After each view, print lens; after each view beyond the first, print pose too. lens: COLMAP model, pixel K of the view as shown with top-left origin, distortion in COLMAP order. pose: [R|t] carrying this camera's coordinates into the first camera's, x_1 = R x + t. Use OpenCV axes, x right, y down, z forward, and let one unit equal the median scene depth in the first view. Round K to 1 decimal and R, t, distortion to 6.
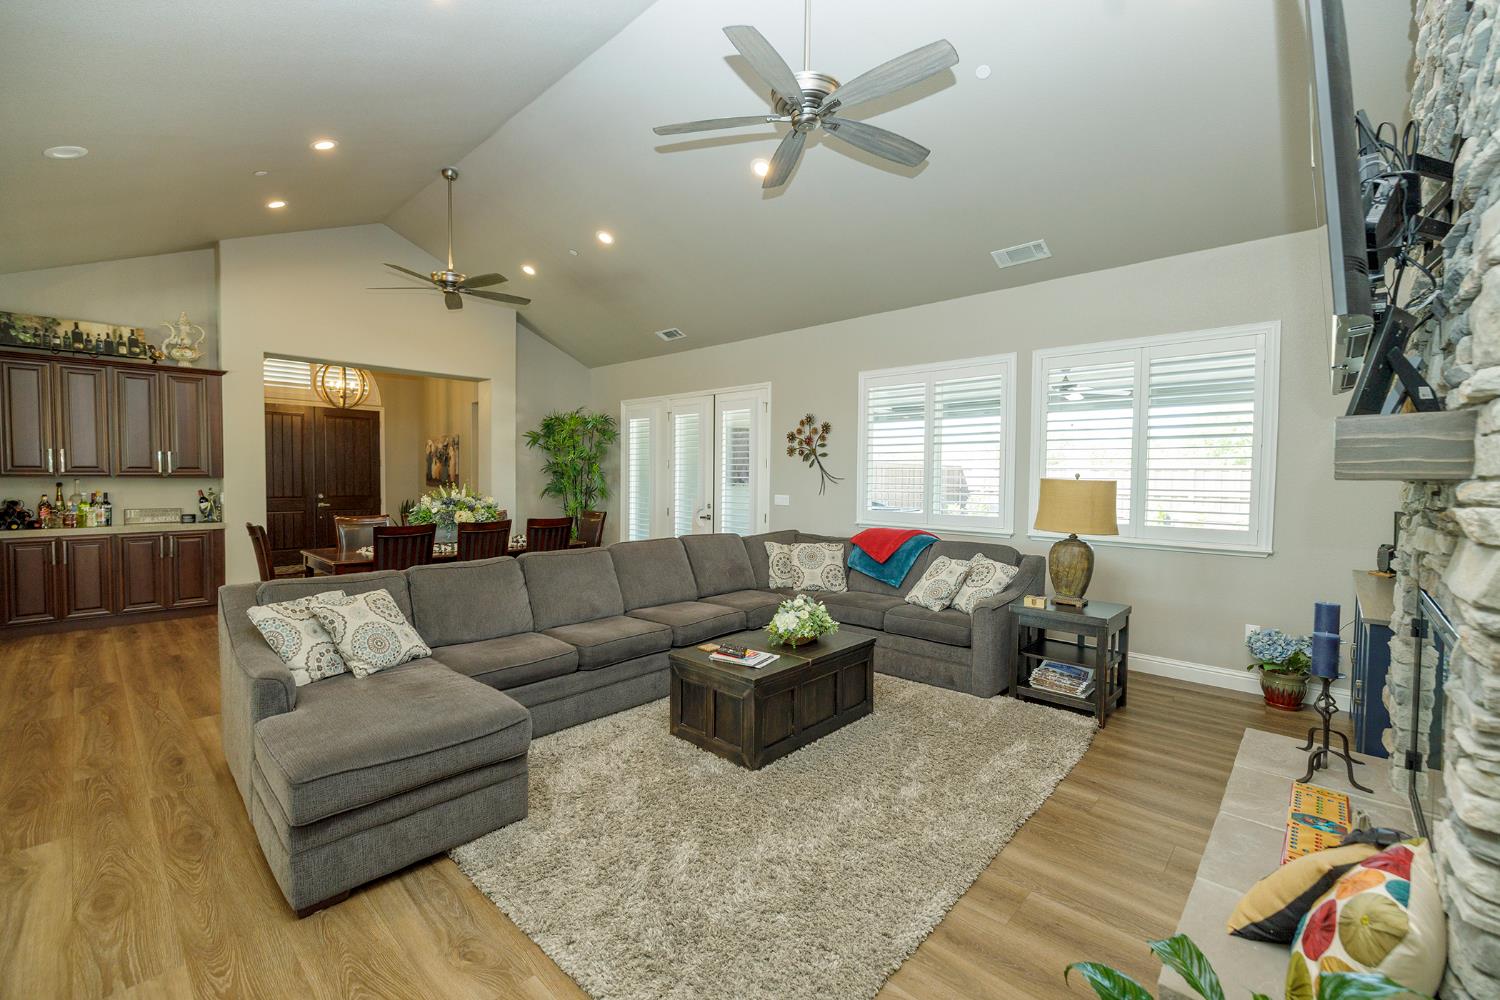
lens RADIAL K [[630.0, 0, 741.1], [0, 630.0, 496.8], [0, 0, 1]] dist [0.002948, 0.000214]
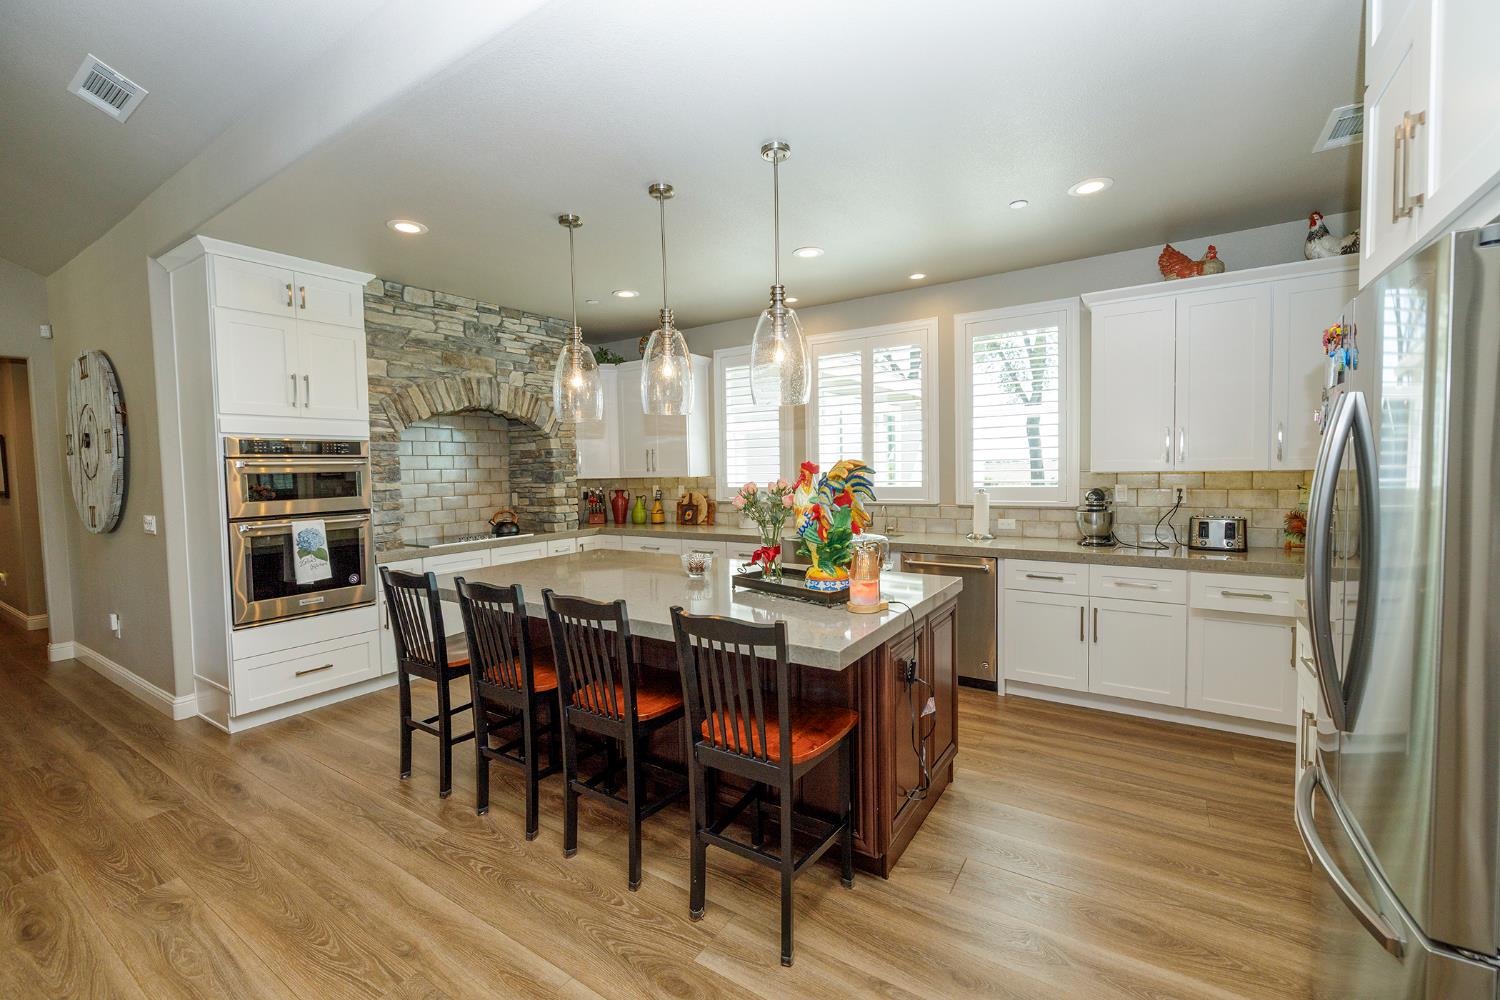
lens RADIAL K [[630.0, 0, 745.4], [0, 630.0, 495.2], [0, 0, 1]] dist [0.002948, 0.000214]
pose [[-0.985305, 0.018775, -0.169770, -0.701535], [0.005473, 0.996900, 0.078485, -0.034880], [0.170717, 0.076403, -0.982353, 0.802155]]
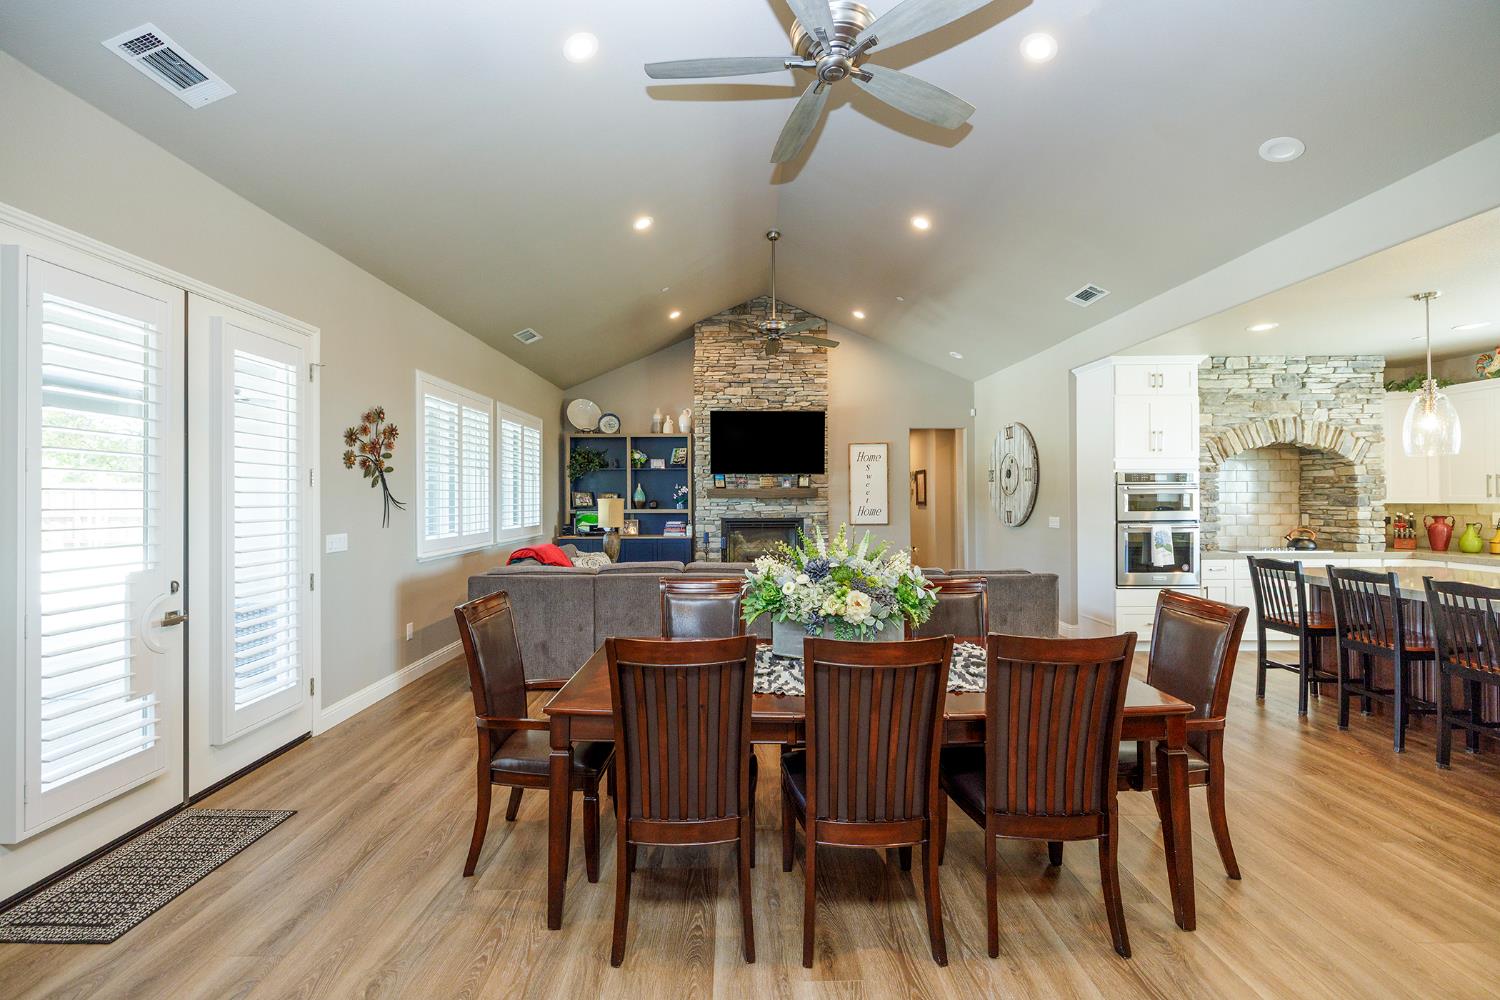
lens RADIAL K [[630.0, 0, 740.5], [0, 630.0, 493.1], [0, 0, 1]] dist [0.002948, 0.000214]
pose [[-0.697221, -0.002697, 0.716851, -0.631039], [0.022612, 0.999413, 0.025752, -0.048756], [-0.716500, 0.034164, -0.696750, 1.185674]]
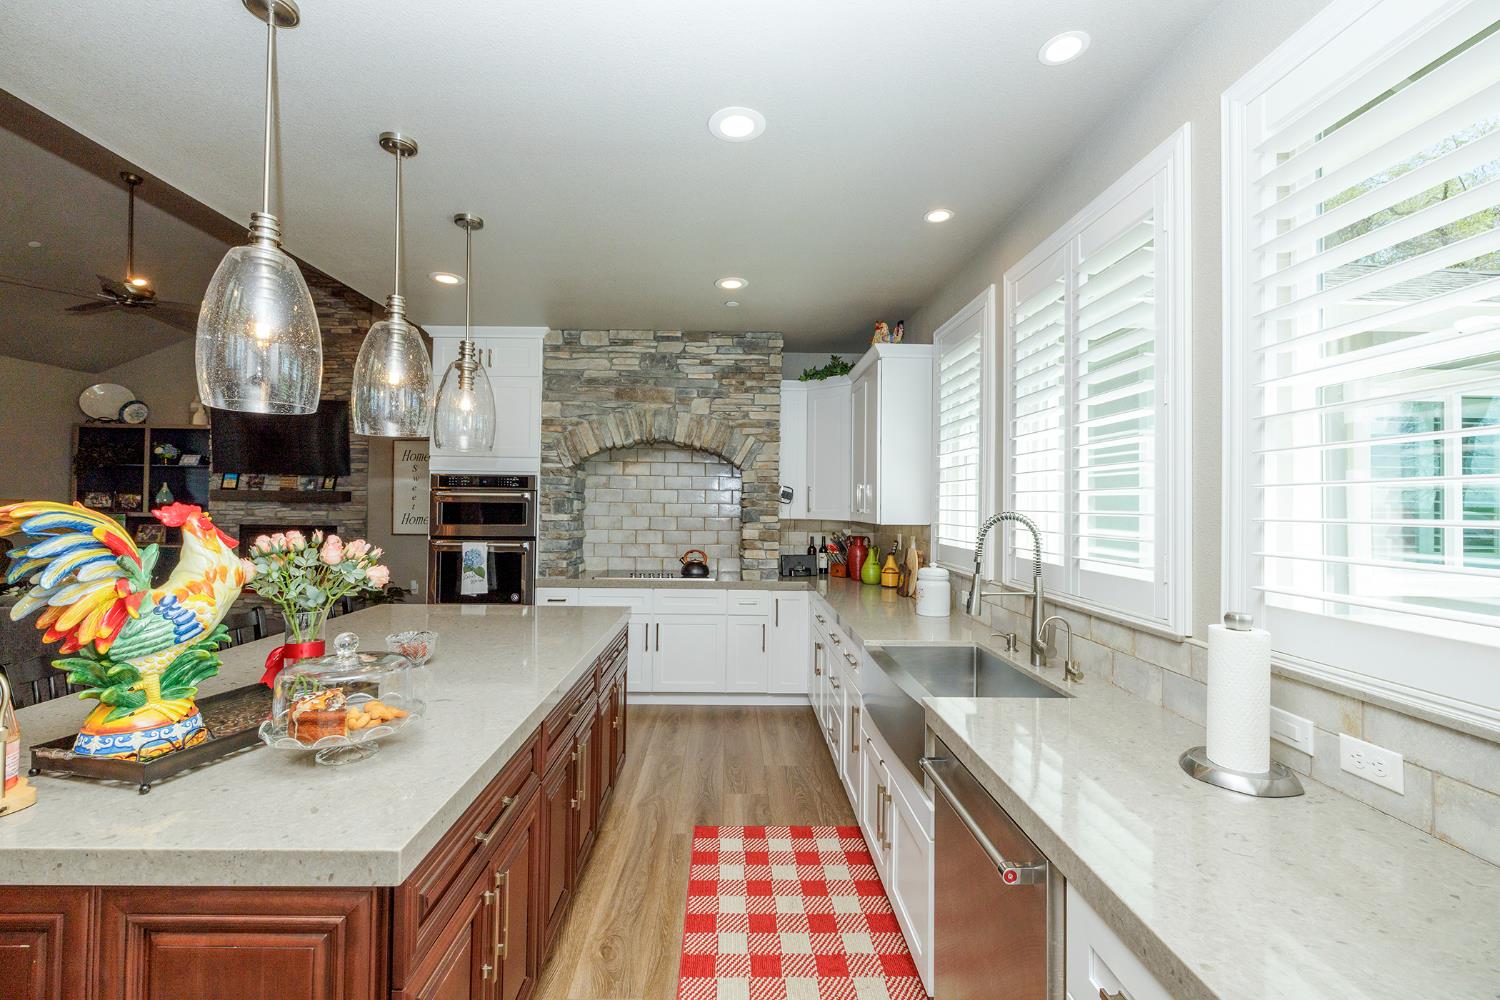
lens RADIAL K [[630.0, 0, 742.2], [0, 630.0, 489.7], [0, 0, 1]] dist [0.002948, 0.000214]
pose [[-0.699938, -0.002426, 0.714199, -1.079635], [0.005649, 0.999944, 0.008933, -0.031040], [-0.714181, 0.010287, -0.699885, 0.459915]]
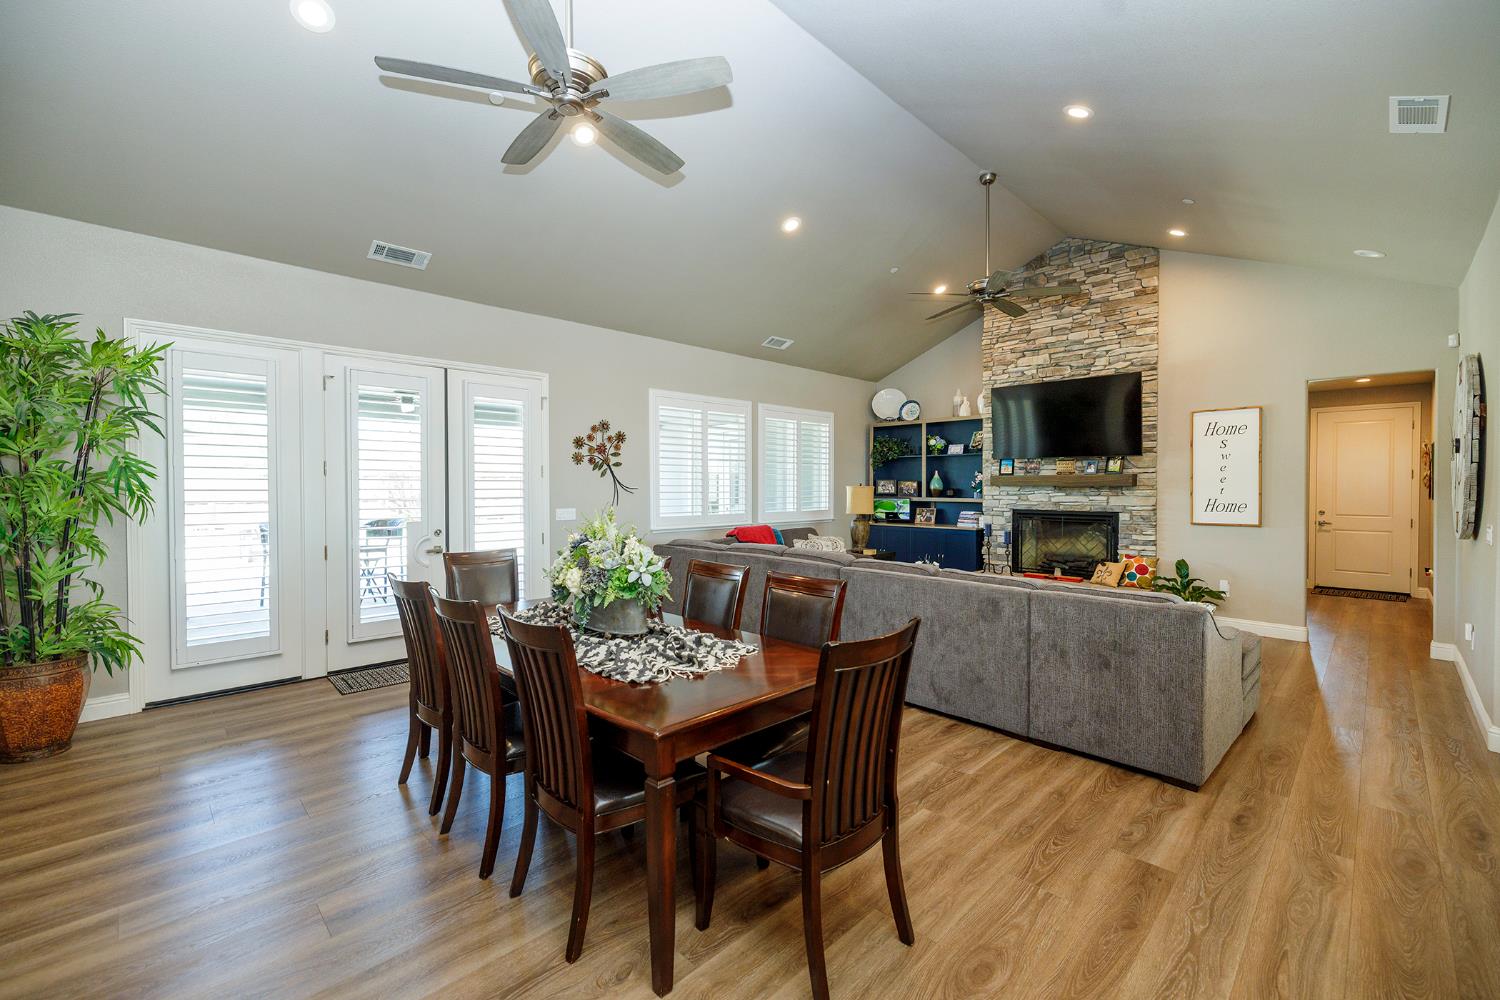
lens RADIAL K [[630.0, 0, 739.7], [0, 630.0, 497.3], [0, 0, 1]] dist [0.002948, 0.000214]
pose [[0.035368, -0.028515, 0.998967, -0.823065], [0.035612, 0.998994, 0.027255, -0.034658], [-0.998740, 0.034611, 0.036348, 0.762289]]
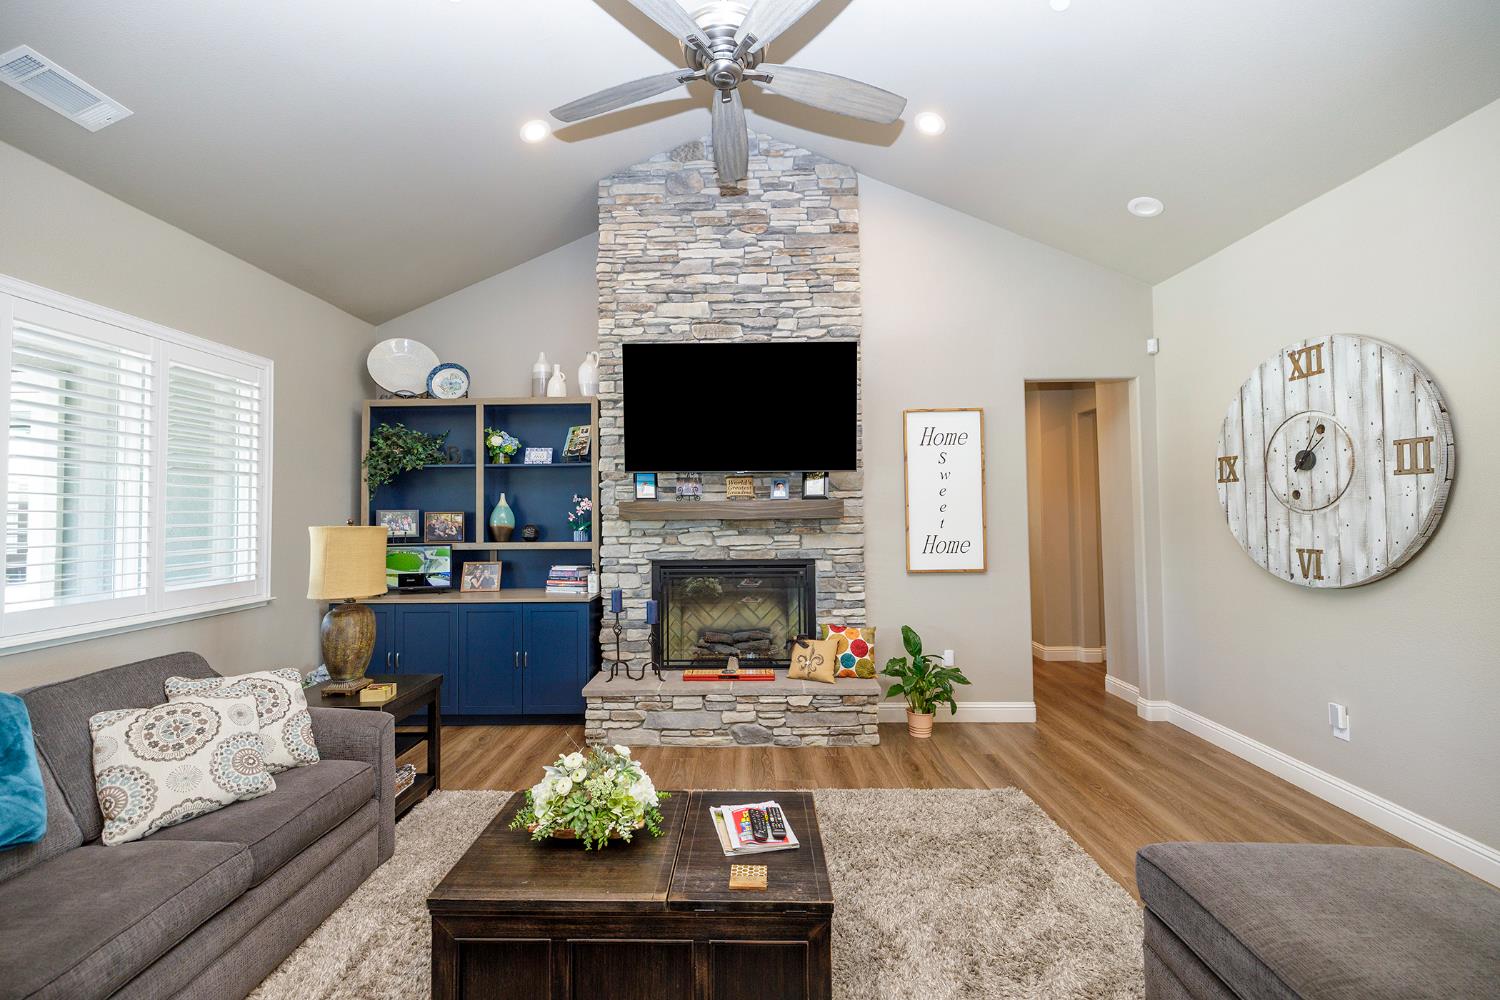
lens RADIAL K [[630.0, 0, 739.8], [0, 630.0, 492.4], [0, 0, 1]] dist [0.002948, 0.000214]
pose [[-0.676020, 0.020569, 0.736596, -0.221986], [0.029647, 0.999560, -0.000703, -0.032122], [-0.736287, 0.021363, -0.676332, 0.688760]]
